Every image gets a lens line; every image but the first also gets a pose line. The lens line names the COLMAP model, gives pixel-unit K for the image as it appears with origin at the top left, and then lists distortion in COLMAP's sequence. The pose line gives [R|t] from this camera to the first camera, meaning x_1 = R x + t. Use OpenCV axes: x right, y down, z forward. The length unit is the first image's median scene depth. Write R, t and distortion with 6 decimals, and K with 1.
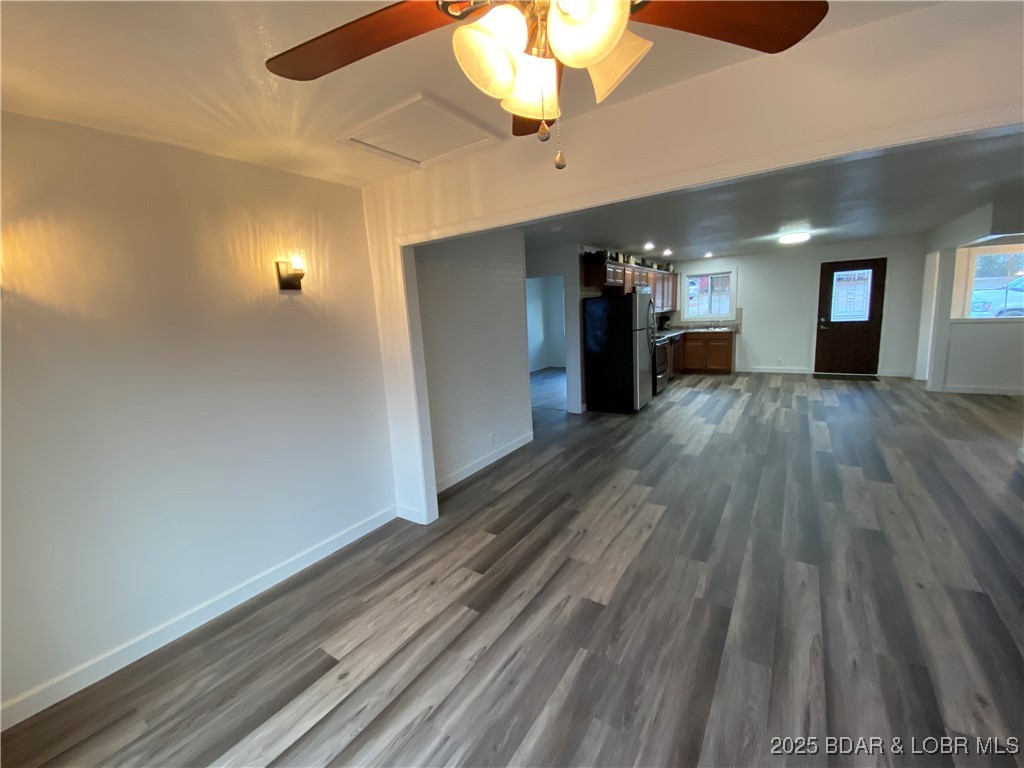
lens RADIAL K [[418.0, 0, 496.4], [0, 418.0, 381.2], [0, 0, 1]] dist [-0.000200, -0.012217]
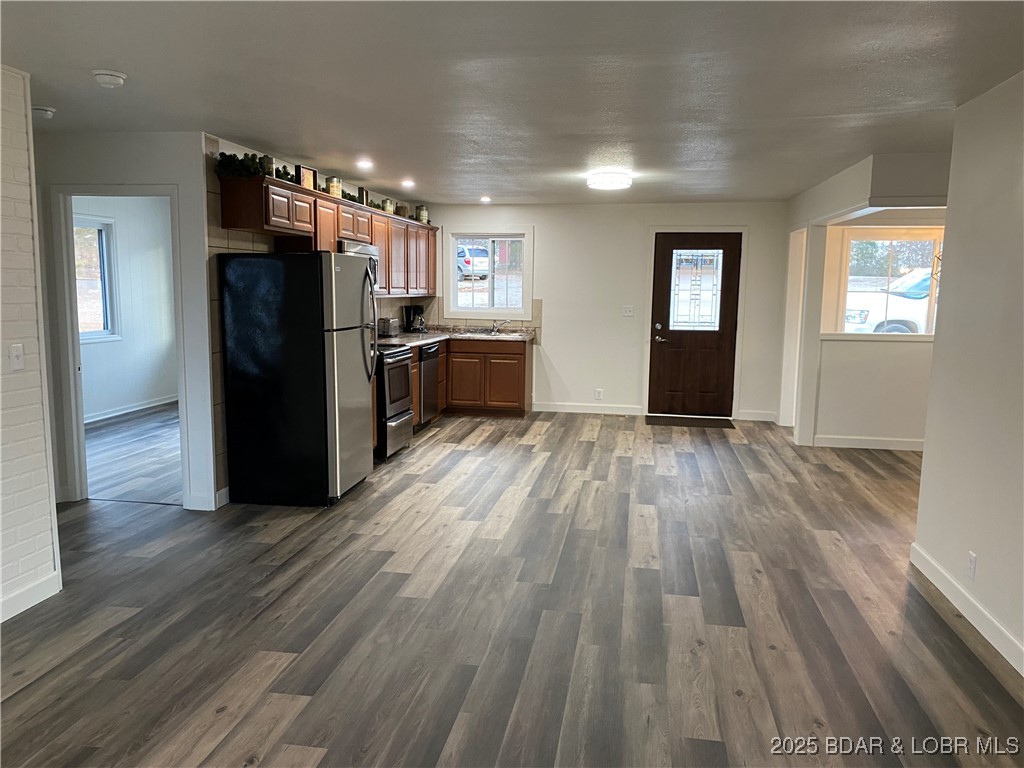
lens RADIAL K [[784.9, 0, 510.5], [0, 784.9, 394.6], [0, 0, 1]] dist [0.105498, -0.184213]
pose [[0.895887, 0.008996, 0.444191, 0.105495], [0.005771, 0.999475, -0.031881, -0.017255], [-0.444245, 0.031125, 0.895365, 0.090518]]
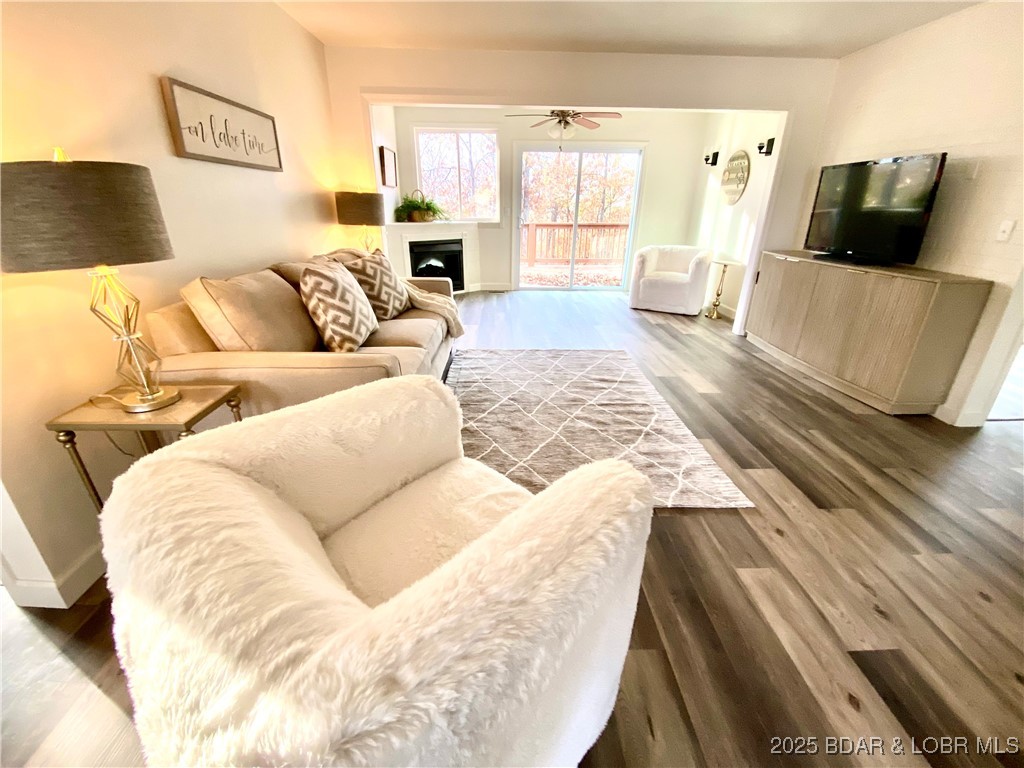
lens RADIAL K [[415.9, 0, 513.6], [0, 415.9, 382.2], [0, 0, 1]] dist [0.030417, -0.029211]
pose [[-0.794521, 0.284920, -0.536244, 0.630051], [-0.058885, 0.842776, 0.535034, -0.119803], [0.604375, 0.456673, -0.652825, 0.791762]]
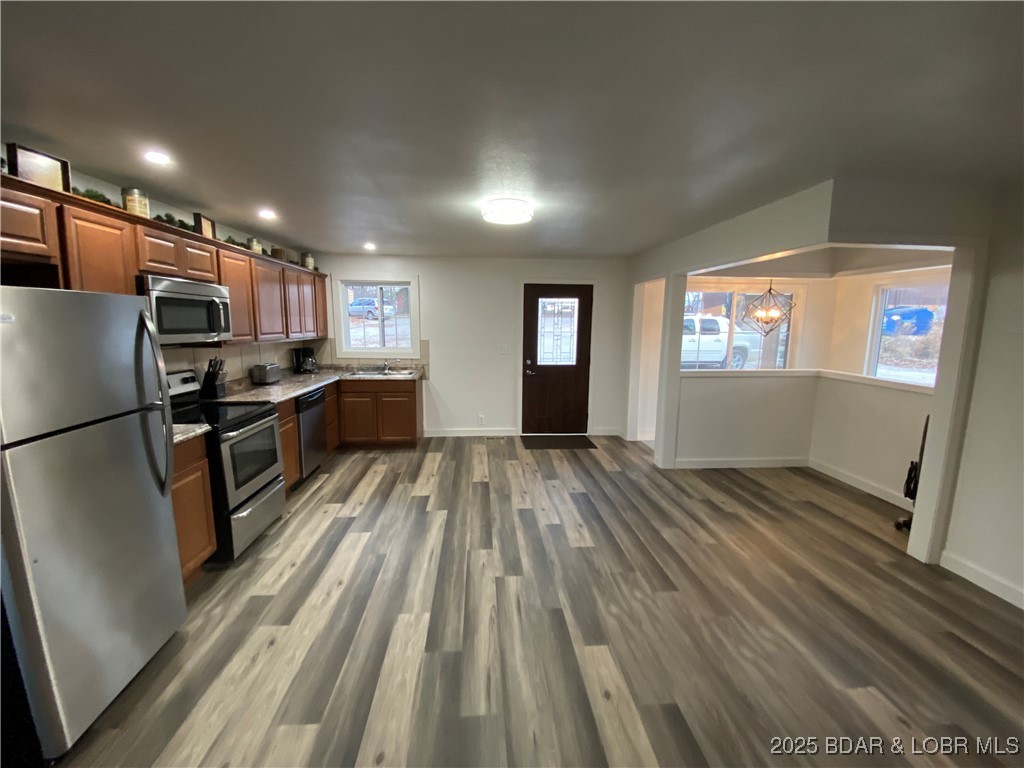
lens RADIAL K [[415.9, 0, 513.6], [0, 415.9, 382.2], [0, 0, 1]] dist [0.030417, -0.029211]
pose [[0.759602, -0.027323, 0.649814, 0.367367], [0.051070, 0.998538, -0.017713, -0.126495], [-0.648380, 0.046641, 0.759887, 0.585302]]
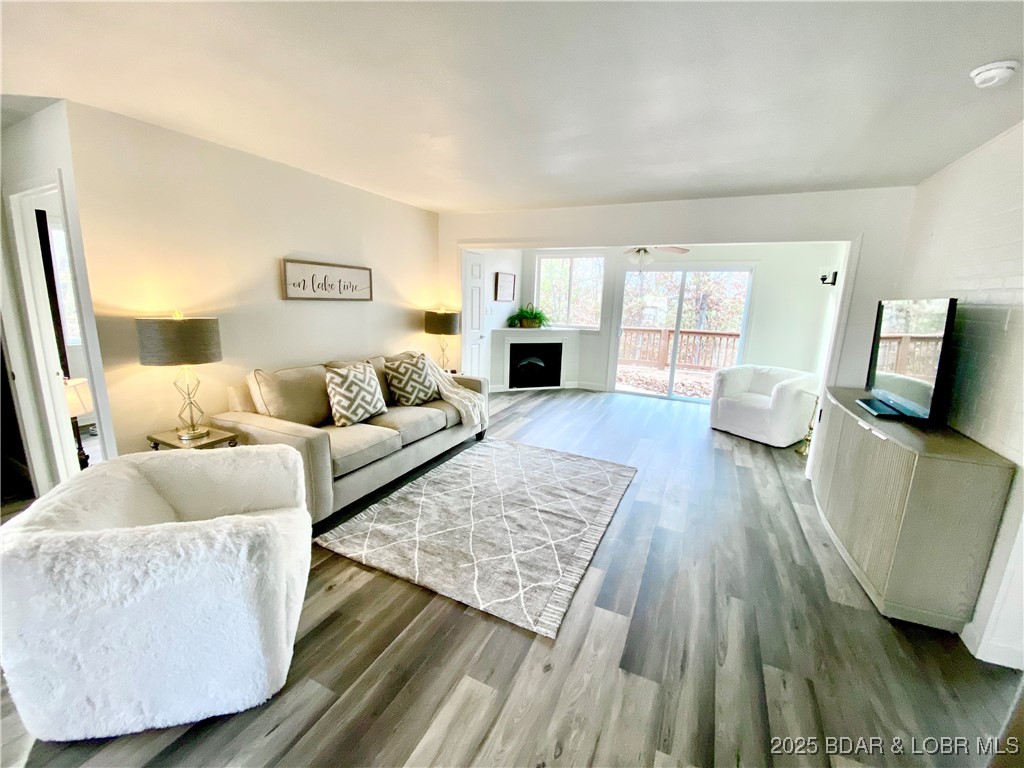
lens RADIAL K [[415.9, 0, 513.6], [0, 415.9, 382.2], [0, 0, 1]] dist [0.030417, -0.029211]
pose [[-0.983491, 0.065257, -0.168779, 0.431703], [-0.001587, 0.929564, 0.368657, -0.178145], [0.180949, 0.362839, -0.914115, 0.941987]]
